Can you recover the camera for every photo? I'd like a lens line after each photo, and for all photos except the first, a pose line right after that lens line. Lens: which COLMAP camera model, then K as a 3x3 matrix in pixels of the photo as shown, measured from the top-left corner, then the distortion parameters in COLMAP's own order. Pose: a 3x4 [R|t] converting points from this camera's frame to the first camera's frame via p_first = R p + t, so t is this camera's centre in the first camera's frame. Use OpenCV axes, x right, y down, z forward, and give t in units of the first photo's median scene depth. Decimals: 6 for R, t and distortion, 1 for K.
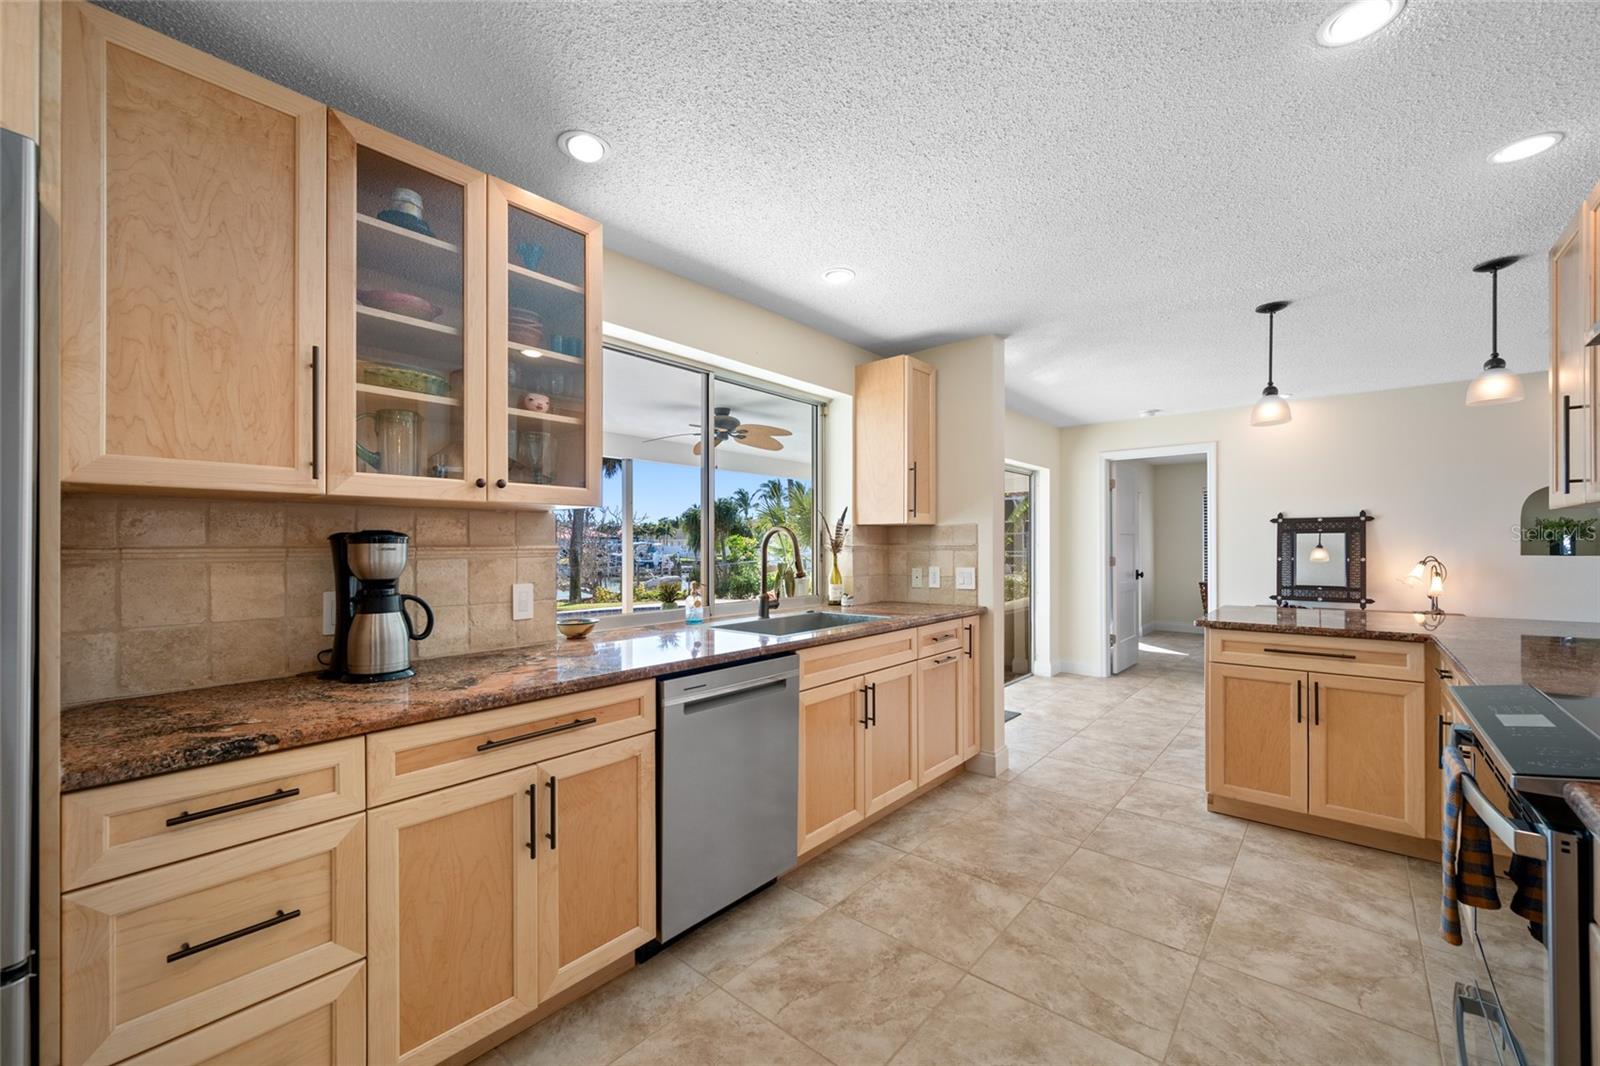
lens RADIAL K [[642.4, 0, 803.0], [0, 642.4, 543.5], [0, 0, 1]] dist [-0.000465, -0.000200]
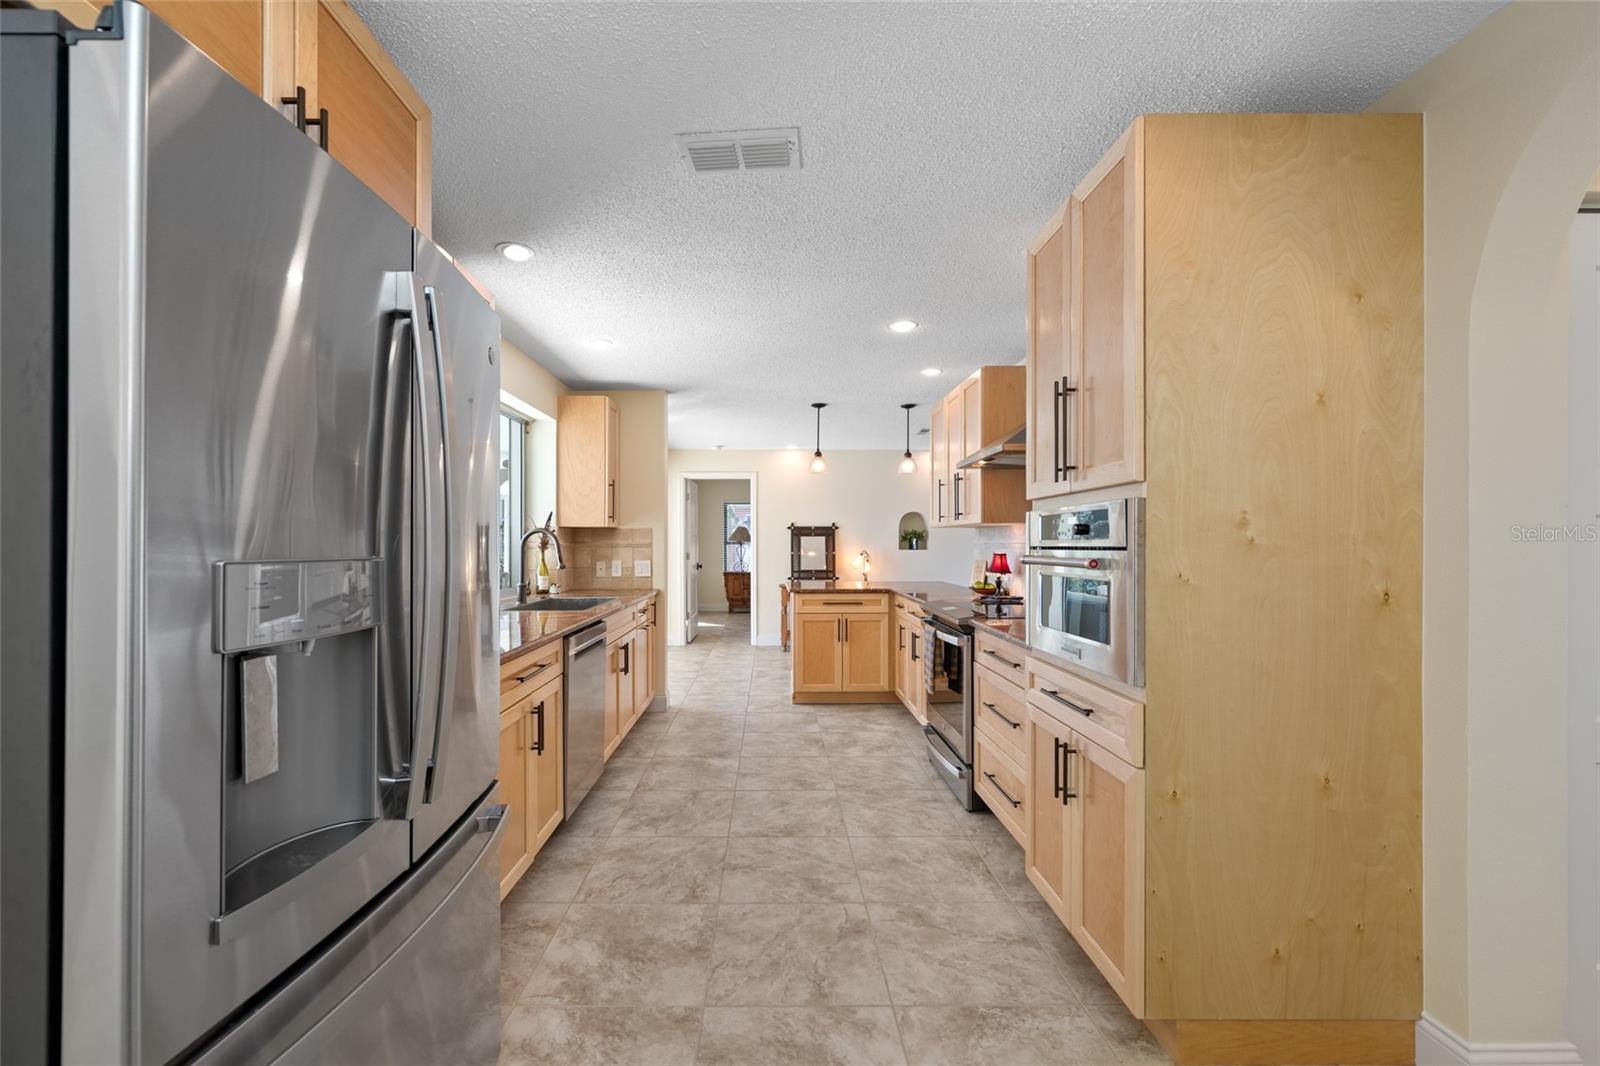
lens RADIAL K [[653.5, 0, 779.2], [0, 653.5, 538.3], [0, 0, 1]] dist [0.001894, 0.000000]
pose [[0.754895, 0.007643, 0.655801, -0.417344], [-0.003823, 0.999966, -0.007253, 0.000239], [-0.655834, 0.002968, 0.754899, -0.209376]]
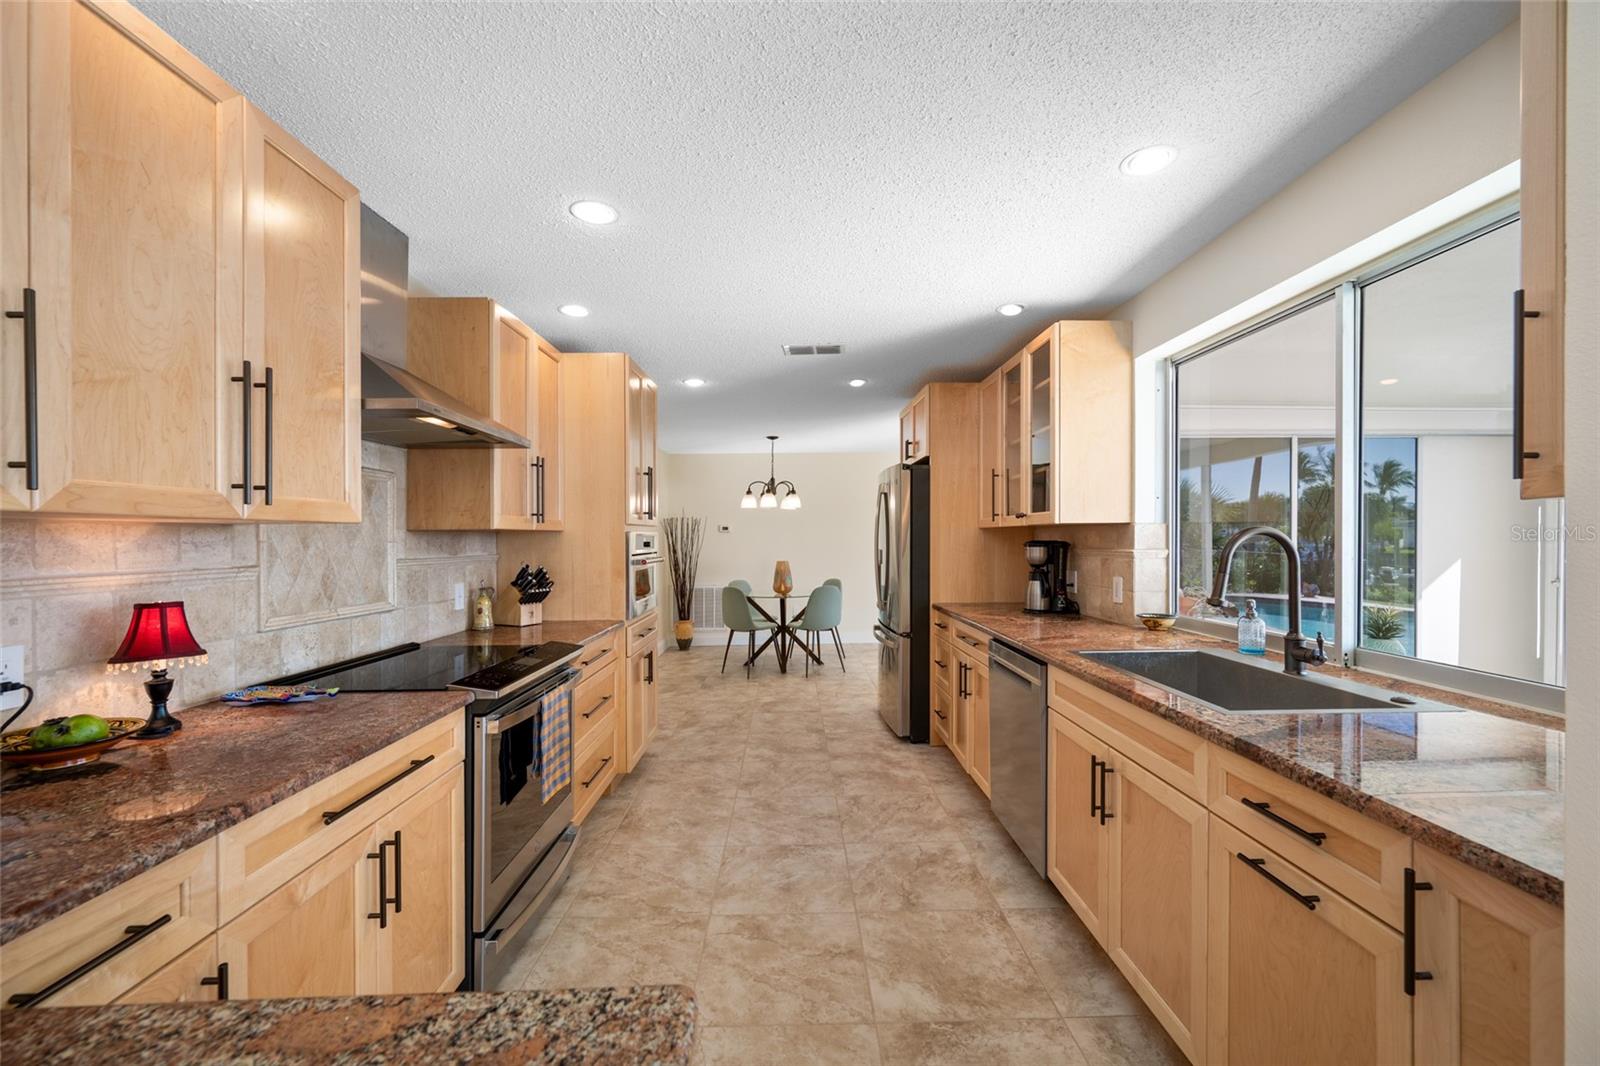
lens RADIAL K [[644.0, 0, 812.0], [0, 644.0, 539.5], [0, 0, 1]] dist [0.000231, -0.000297]
pose [[-0.741634, 0.012342, -0.670691, 0.571603], [0.014370, 0.999894, 0.002509, -0.016523], [0.670650, -0.007777, -0.741733, 0.944733]]
